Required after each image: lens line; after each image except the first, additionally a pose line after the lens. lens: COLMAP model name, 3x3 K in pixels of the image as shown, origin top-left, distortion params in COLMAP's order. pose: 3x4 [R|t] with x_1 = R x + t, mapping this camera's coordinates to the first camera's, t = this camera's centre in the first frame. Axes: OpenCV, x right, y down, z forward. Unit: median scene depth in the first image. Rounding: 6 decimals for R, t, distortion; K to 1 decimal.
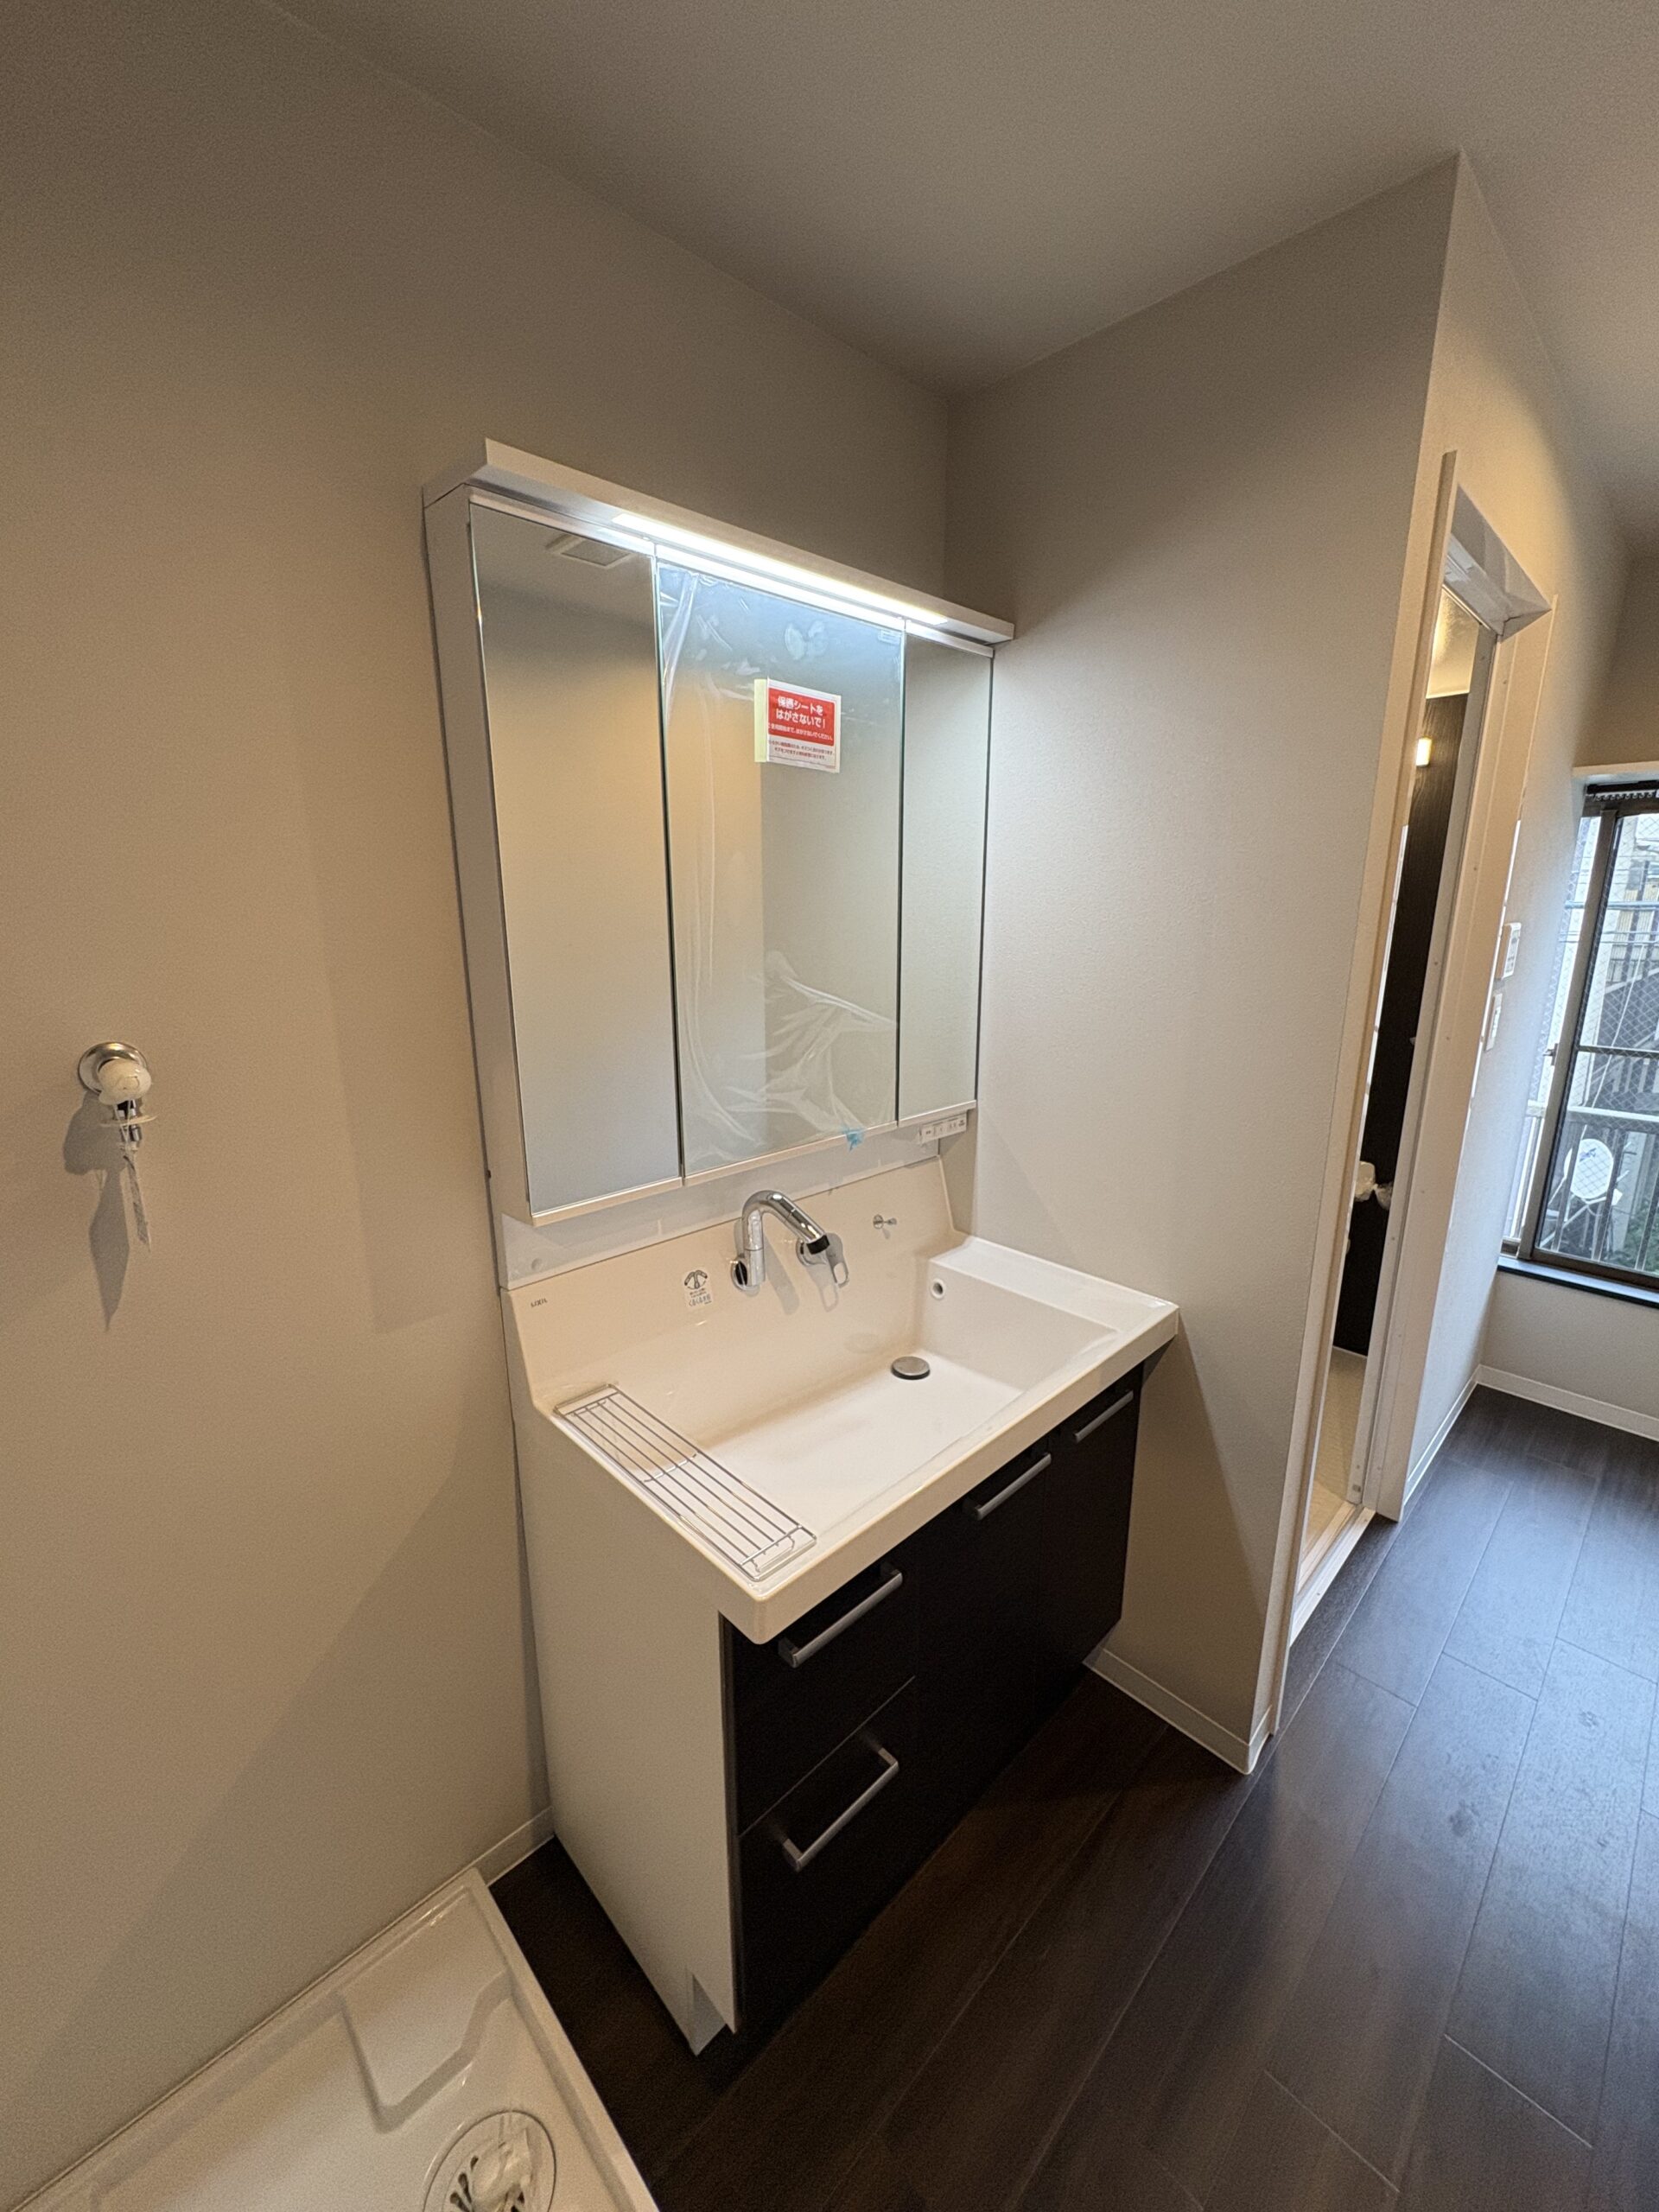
lens RADIAL K [[885.1, 0, 832.1], [0, 885.1, 1106.9], [0, 0, 1]] dist [-0.001730, 0.000948]
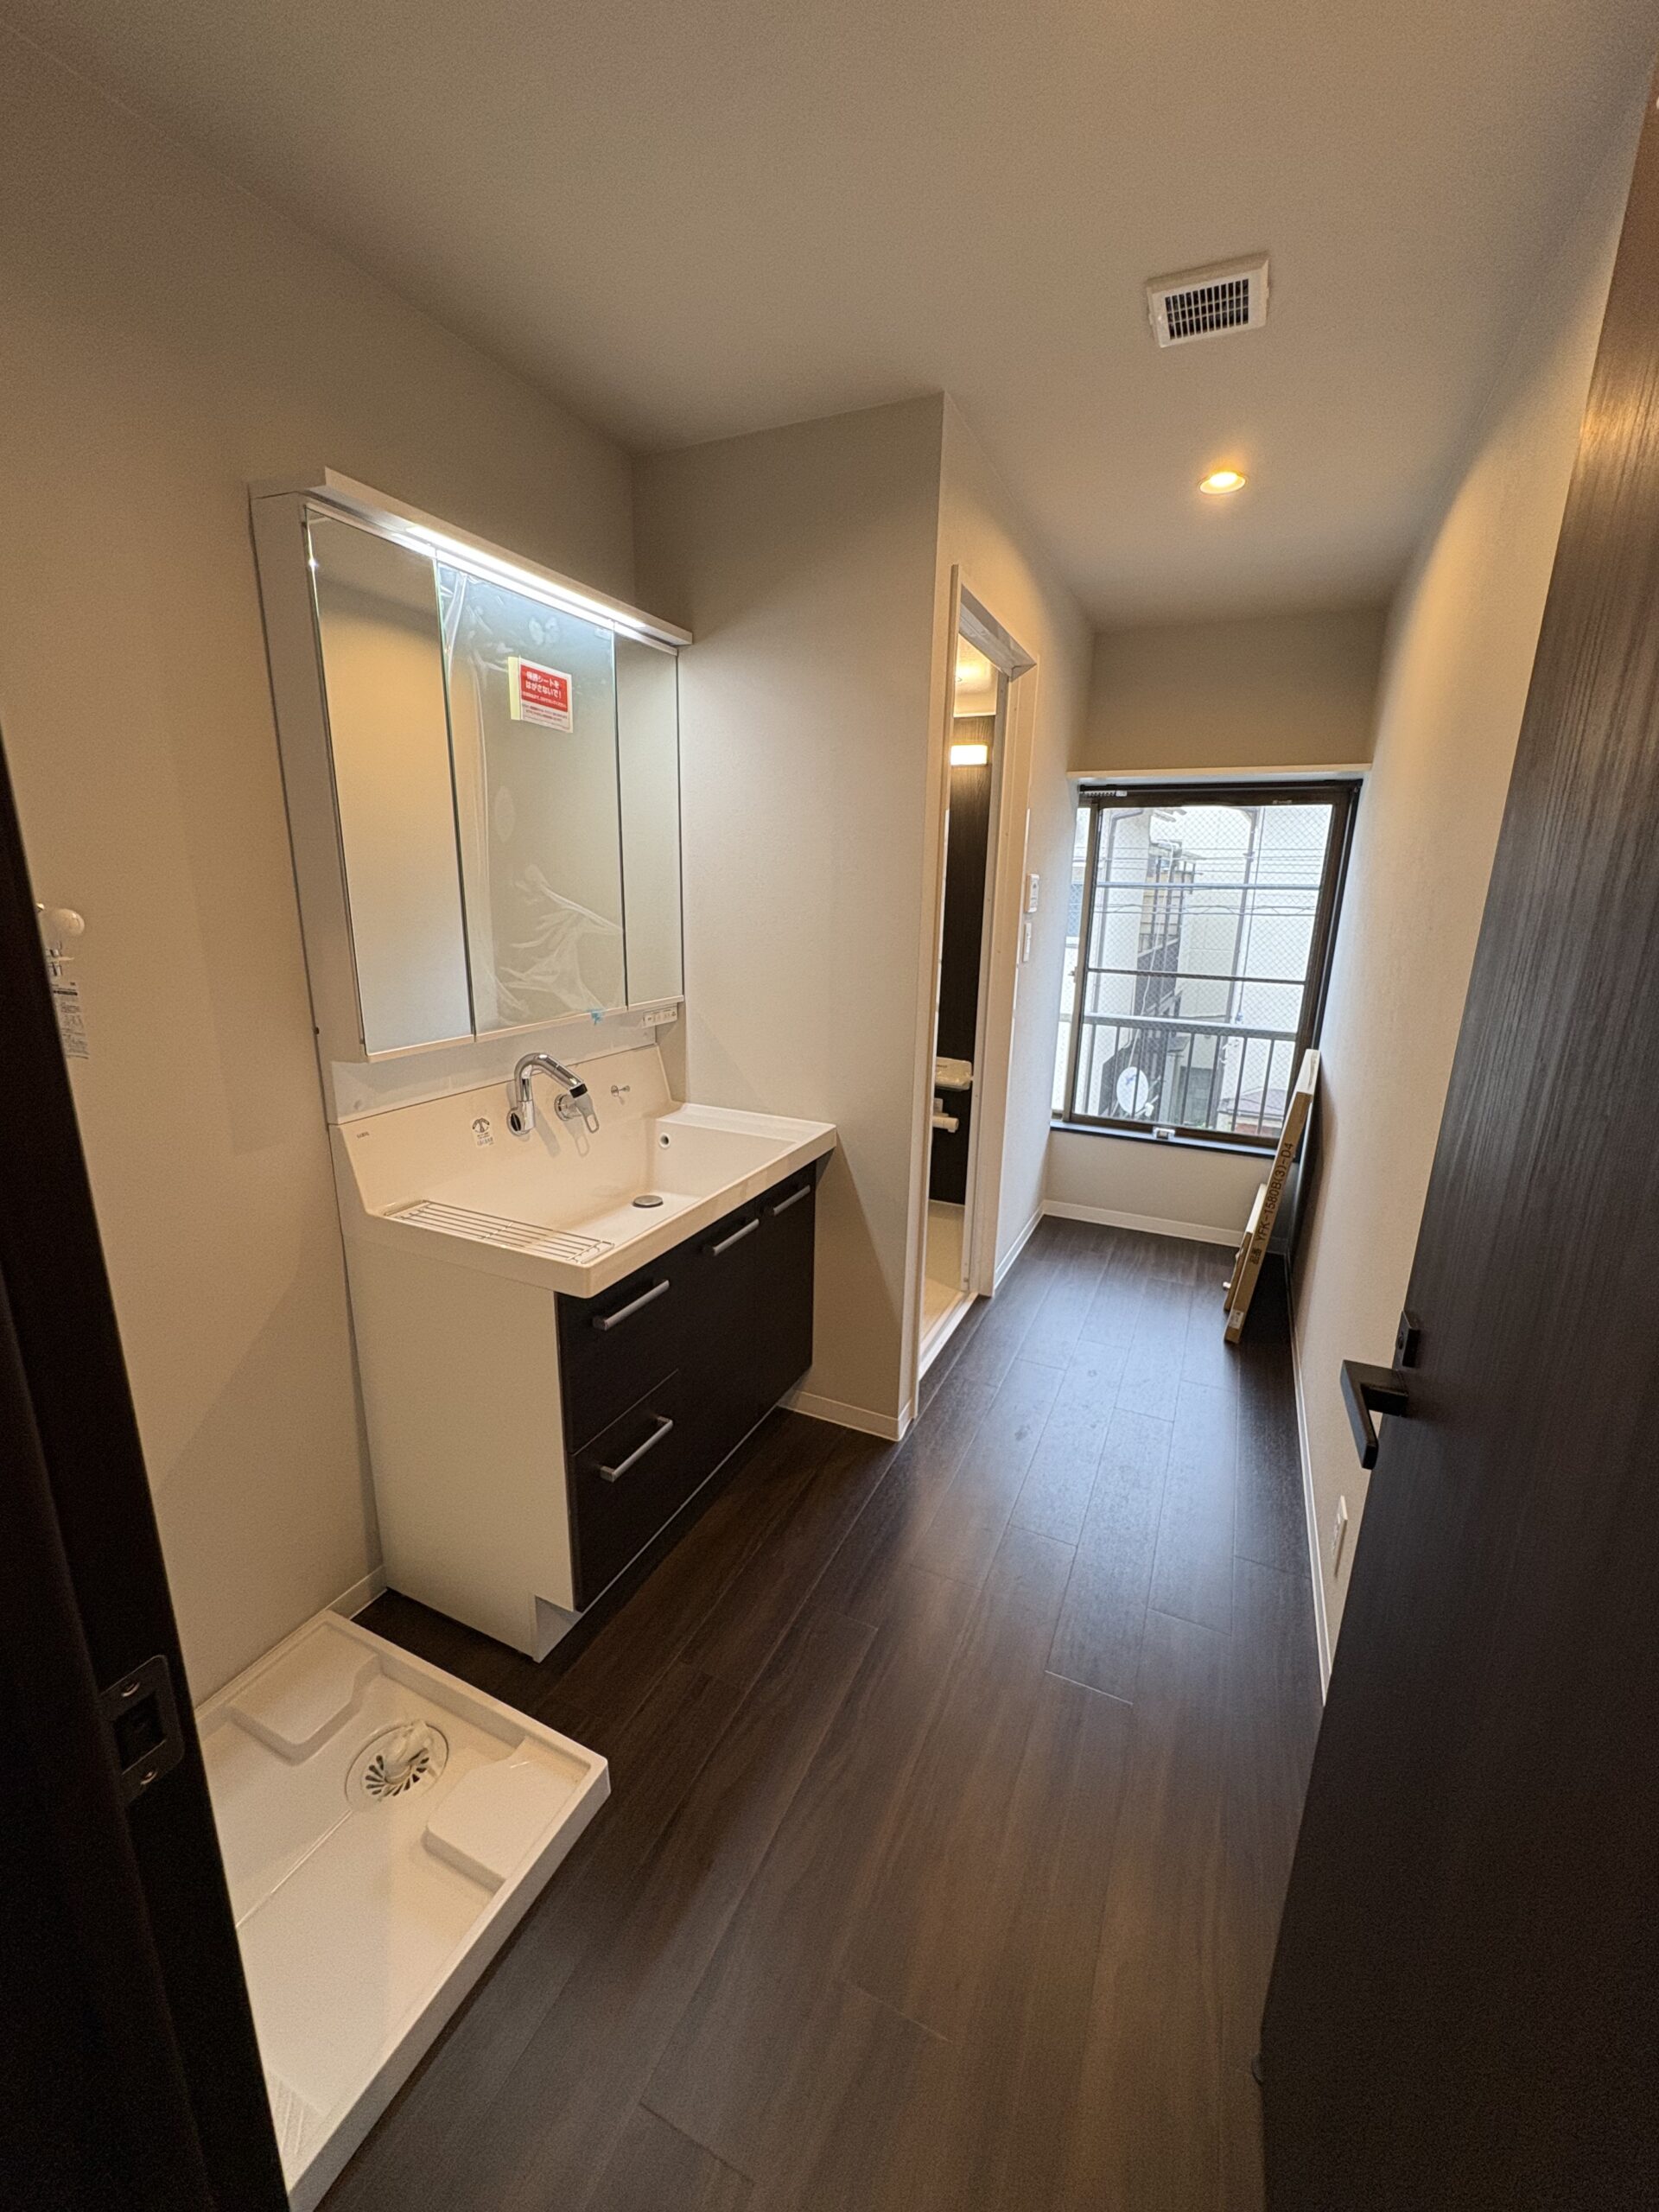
lens RADIAL K [[885.1, 0, 832.1], [0, 885.1, 1106.9], [0, 0, 1]] dist [-0.001730, 0.000948]
pose [[0.932668, -0.067793, 0.354310, -0.130461], [0.060857, 0.997674, 0.030697, 0.158206], [-0.355567, -0.007068, 0.934624, -0.367714]]
